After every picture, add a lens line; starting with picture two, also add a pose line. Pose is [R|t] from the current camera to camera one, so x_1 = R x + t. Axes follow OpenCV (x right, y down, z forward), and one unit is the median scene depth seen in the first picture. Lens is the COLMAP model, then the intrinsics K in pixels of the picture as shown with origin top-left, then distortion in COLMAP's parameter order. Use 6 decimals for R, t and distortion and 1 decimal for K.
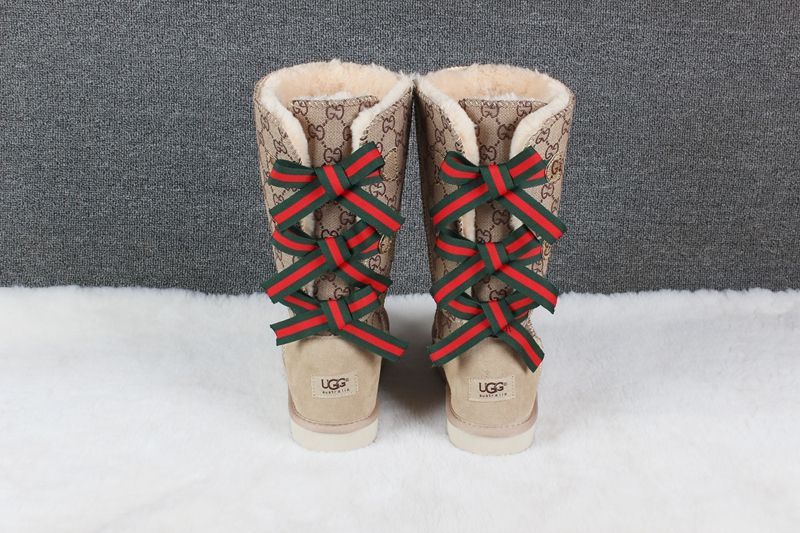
lens RADIAL K [[1116.4, 0, 400.9], [0, 1116.4, 267.0], [0, 0, 1]] dist [-0.018315, 0.067719]
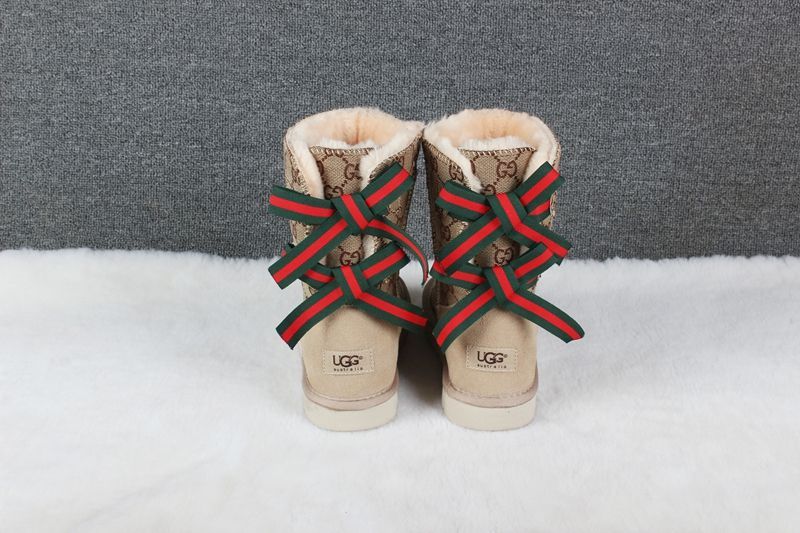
lens RADIAL K [[1085.8, 0, 398.5], [0, 1085.8, 263.1], [0, 0, 1]] dist [-0.026241, 0.067971]
pose [[0.999148, 0.004687, -0.041002, 0.009290], [-0.003601, 0.999642, 0.026530, 0.003933], [0.041112, -0.026360, 0.998807, 0.094917]]
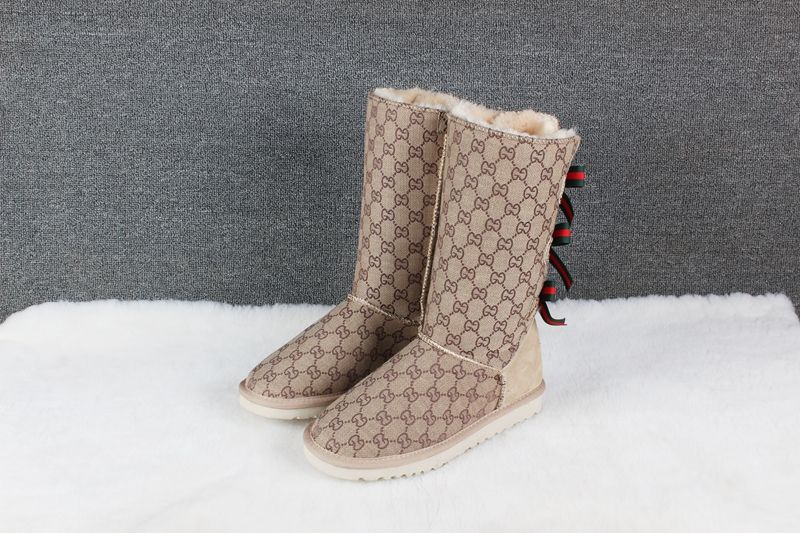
lens RADIAL K [[1149.6, 0, 401.5], [0, 1149.6, 269.7], [0, 0, 1]] dist [-0.003508, 0.034527]
pose [[0.999616, -0.013766, -0.024049, 0.019783], [0.014284, 0.999667, 0.021508, -0.033137], [0.023745, -0.021844, 0.999479, -0.129793]]
